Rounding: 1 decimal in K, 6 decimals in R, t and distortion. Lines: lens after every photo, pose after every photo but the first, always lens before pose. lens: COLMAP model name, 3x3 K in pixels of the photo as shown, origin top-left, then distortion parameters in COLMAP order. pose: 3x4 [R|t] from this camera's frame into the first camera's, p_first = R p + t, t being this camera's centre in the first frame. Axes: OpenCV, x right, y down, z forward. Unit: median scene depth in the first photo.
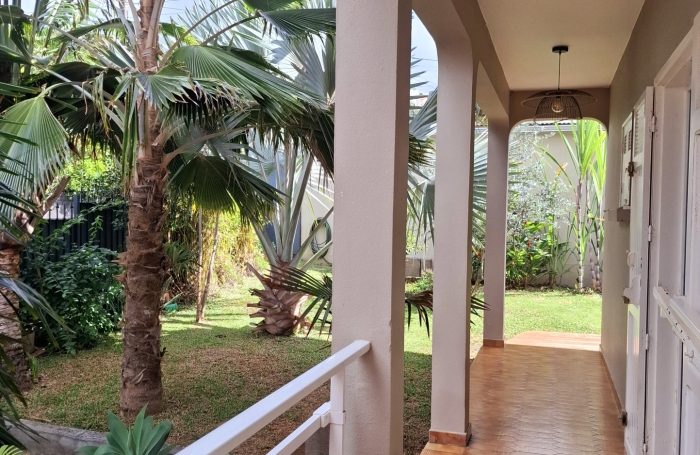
lens RADIAL K [[501.4, 0, 345.5], [0, 501.4, 232.9], [0, 0, 1]] dist [0.088301, -0.094696]
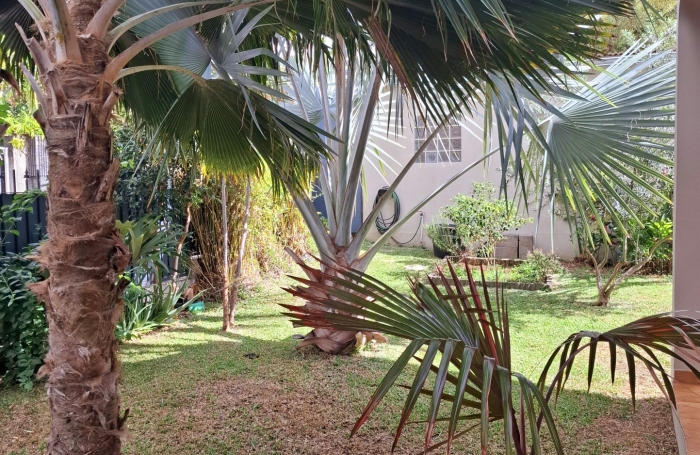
lens RADIAL K [[501.4, 0, 345.5], [0, 501.4, 232.9], [0, 0, 1]] dist [0.088301, -0.094696]
pose [[0.992241, -0.022628, -0.122249, -0.031729], [0.028312, 0.998587, 0.044961, 0.009663], [0.121059, -0.048073, 0.991481, 0.338568]]
